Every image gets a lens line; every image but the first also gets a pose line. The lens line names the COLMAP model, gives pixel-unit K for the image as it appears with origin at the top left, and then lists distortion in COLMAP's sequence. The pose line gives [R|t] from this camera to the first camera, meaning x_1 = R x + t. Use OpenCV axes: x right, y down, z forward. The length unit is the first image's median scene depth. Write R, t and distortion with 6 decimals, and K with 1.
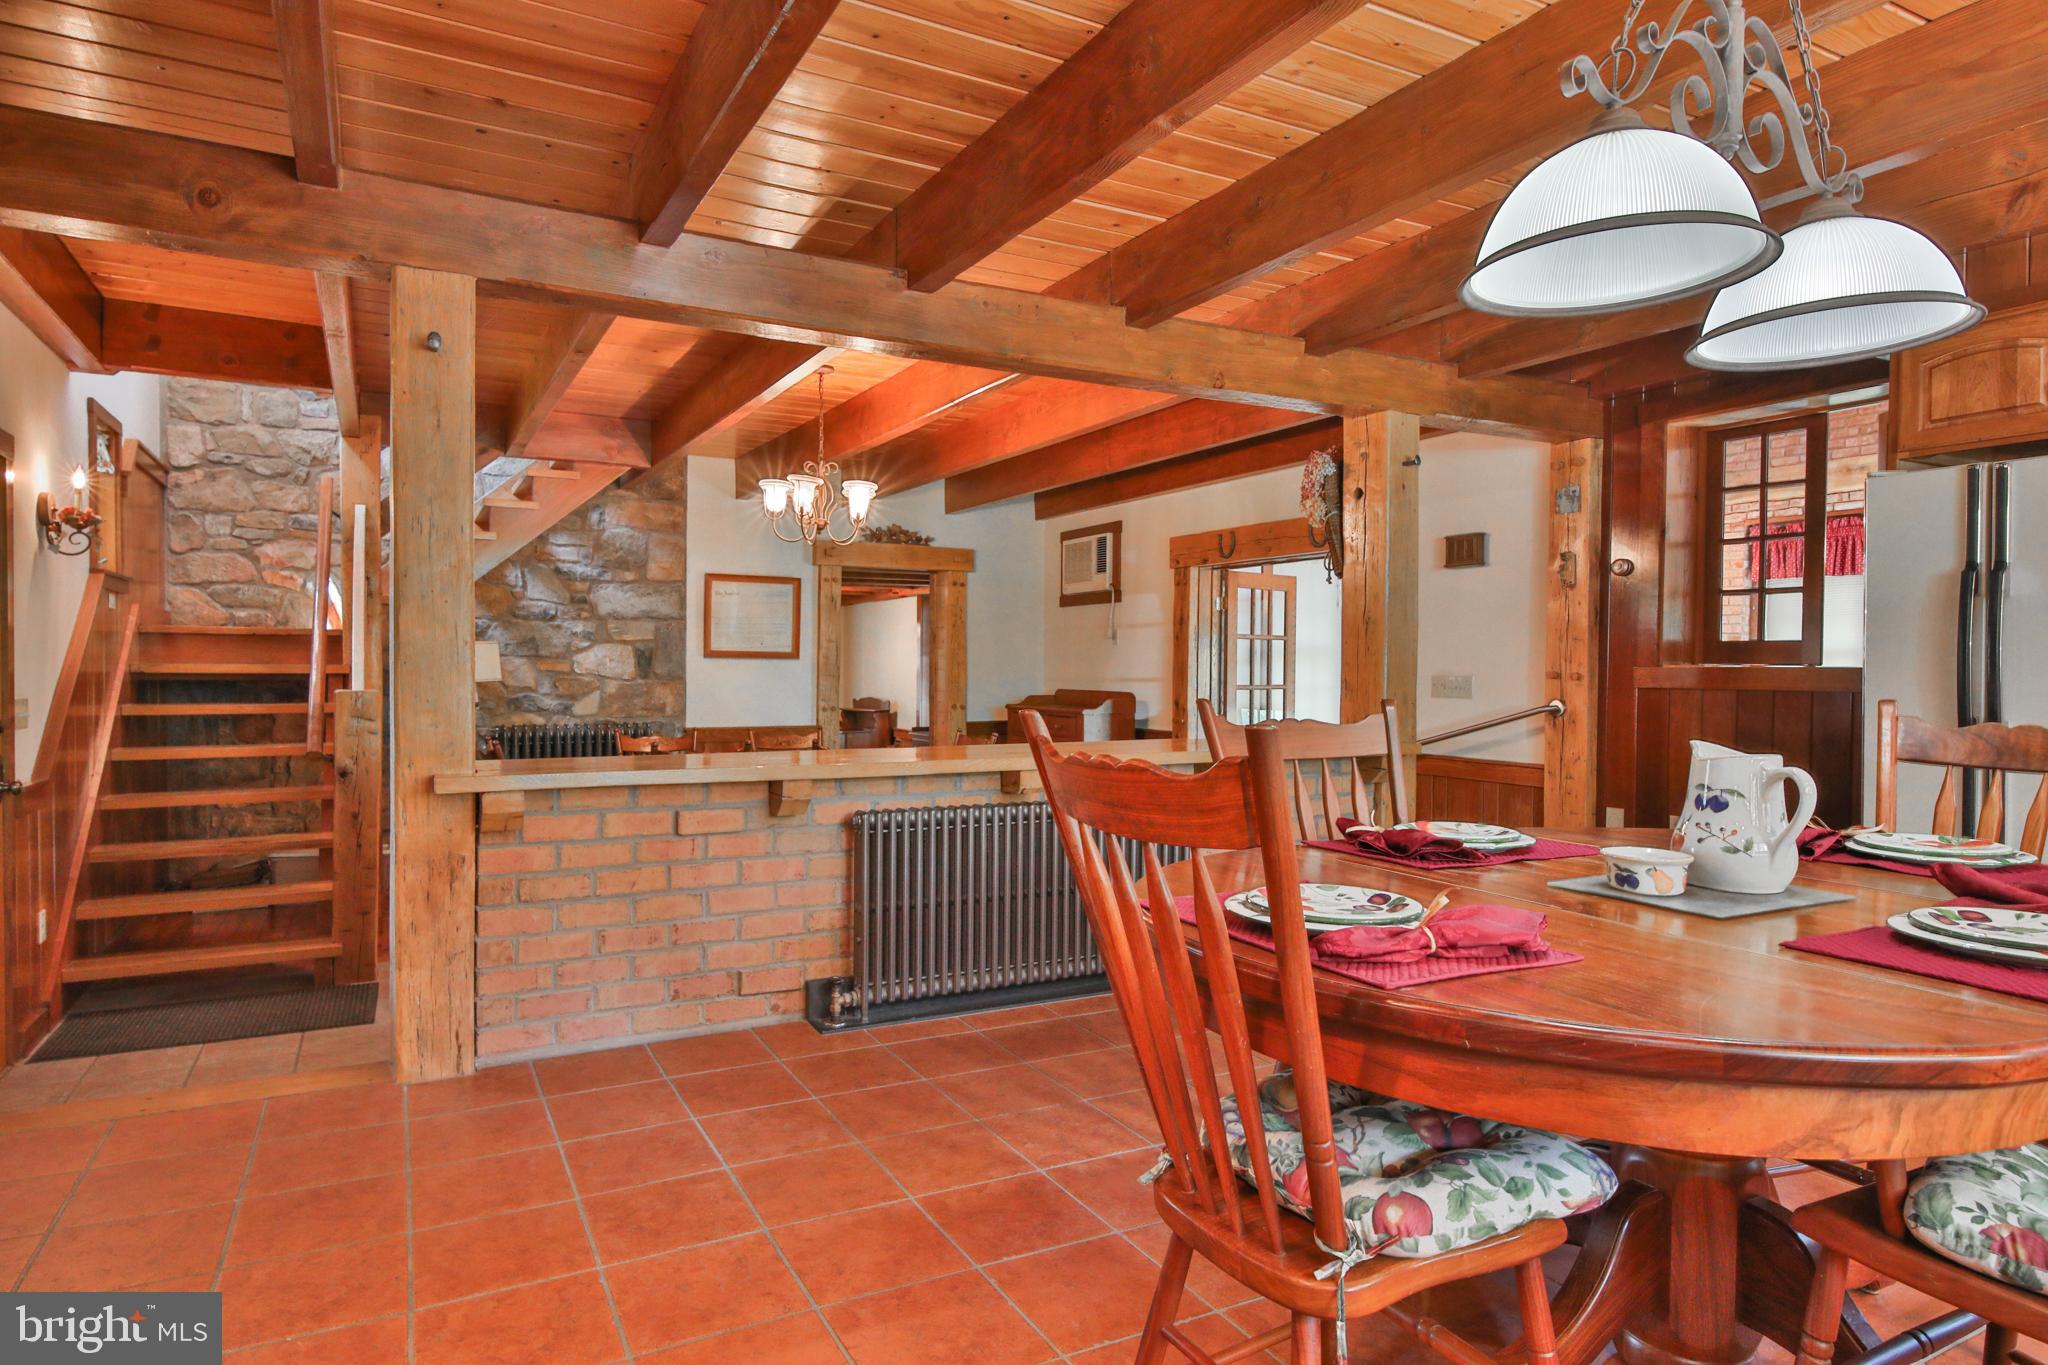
lens RADIAL K [[1162.2, 0, 984.5], [0, 1162.2, 687.8], [0, 0, 1]] dist [0.000121, -0.000574]
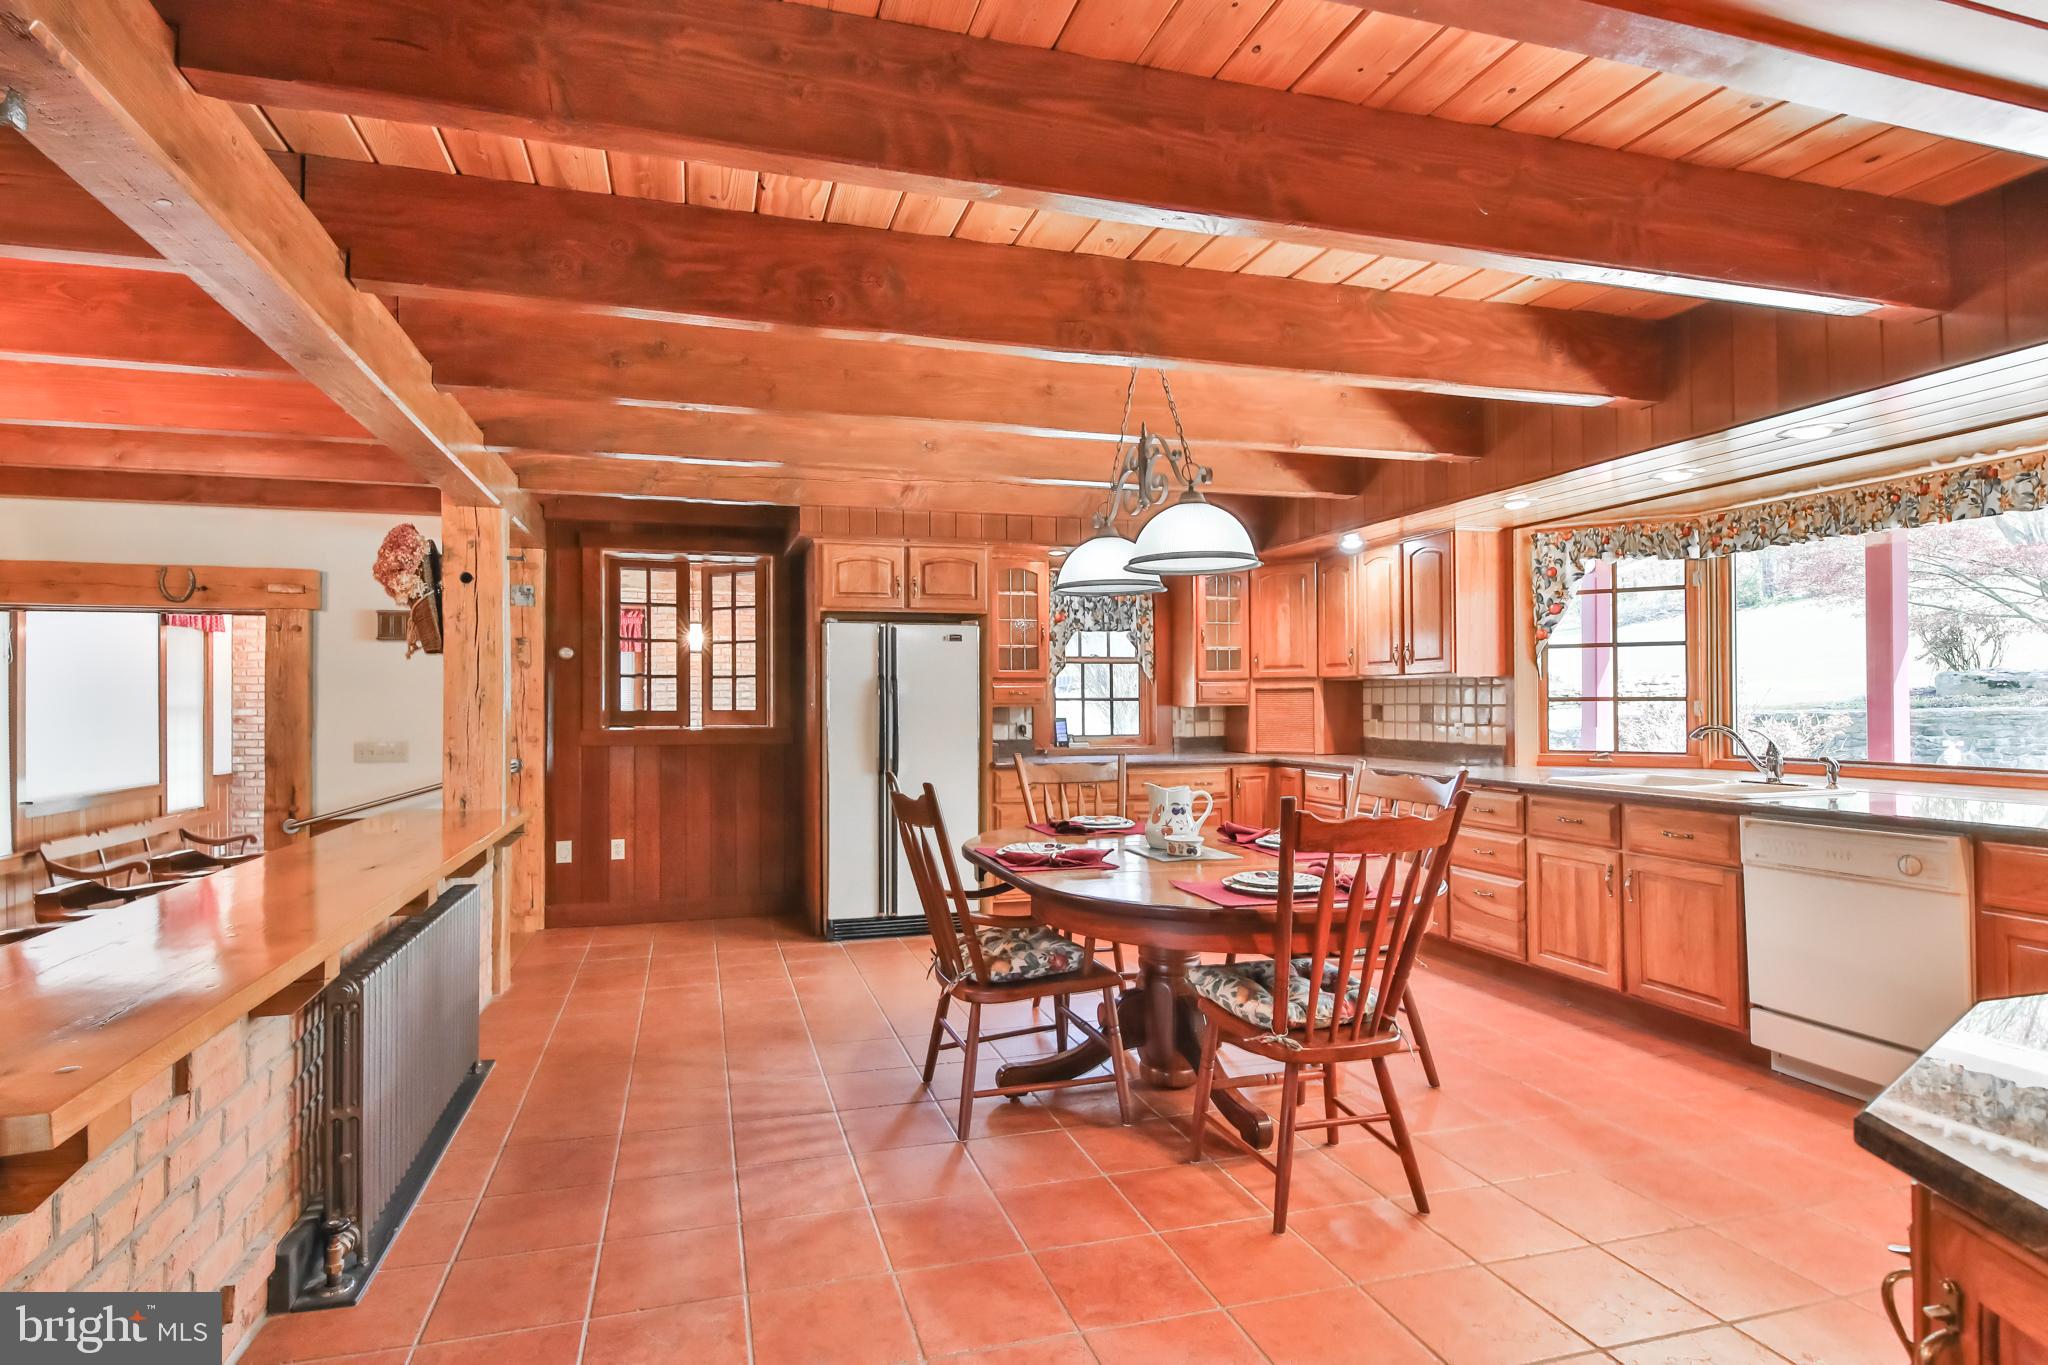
lens RADIAL K [[1004.4, 0, 959.7], [0, 1004.4, 700.9], [0, 0, 1]] dist [0.001476, -0.001019]
pose [[0.214137, -0.004244, 0.976795, -0.277811], [0.022790, 0.999740, -0.000653, -0.025461], [-0.976538, 0.022401, 0.214178, 0.212359]]
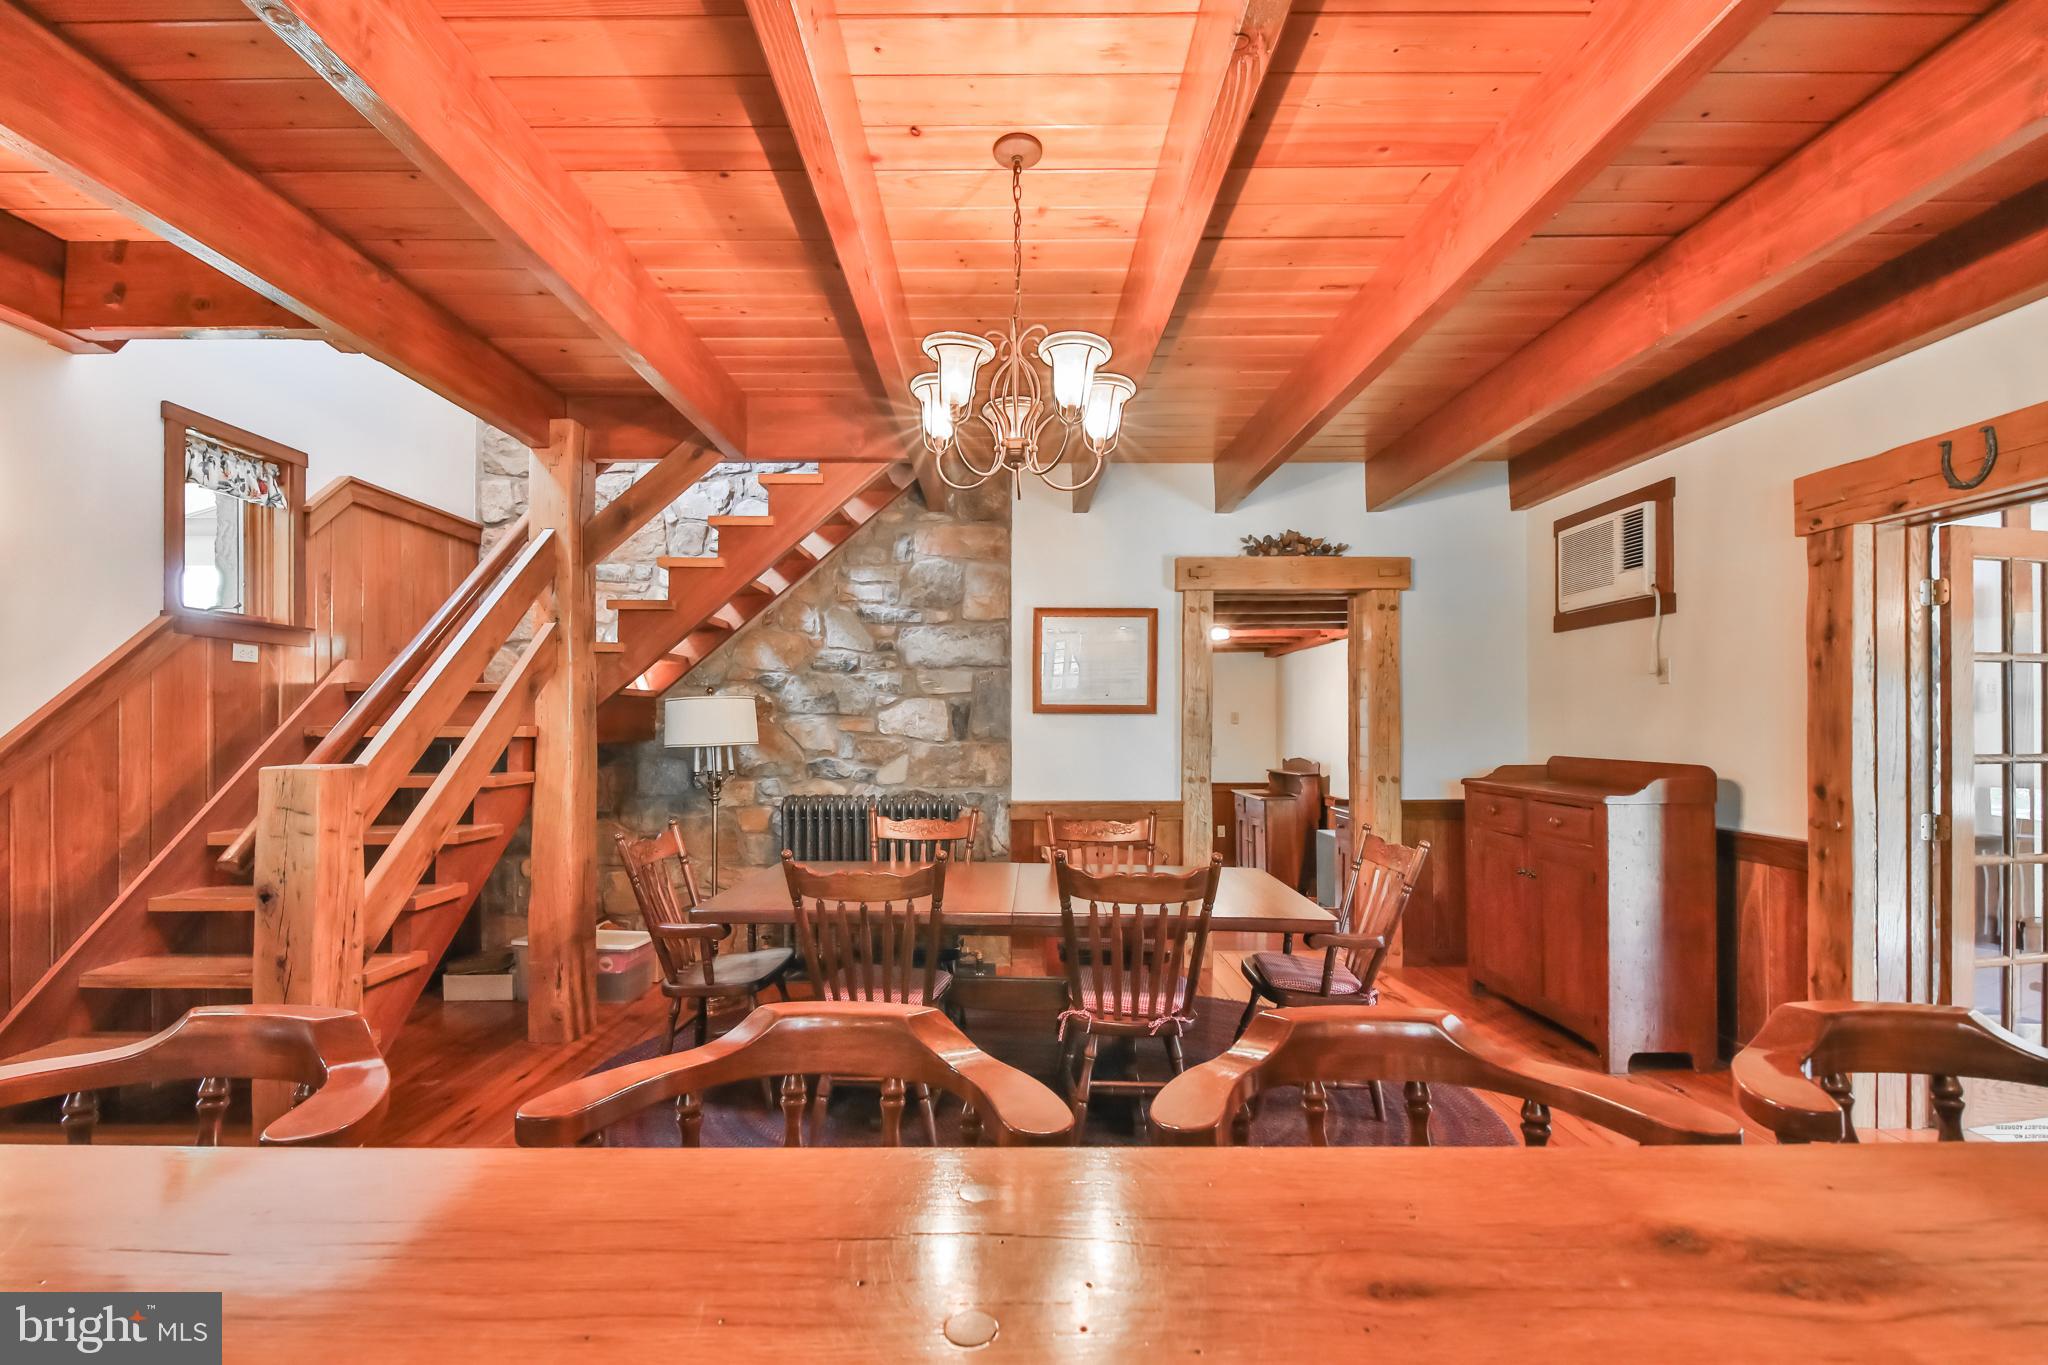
lens RADIAL K [[886.0, 0, 1002.3], [0, 886.0, 718.6], [0, 0, 1]] dist [-0.000285, -0.002584]
pose [[0.884798, -0.009648, -0.465875, 0.024464], [-0.001797, 0.999708, -0.024117, -0.008164], [0.465972, 0.022176, 0.884522, 0.465467]]
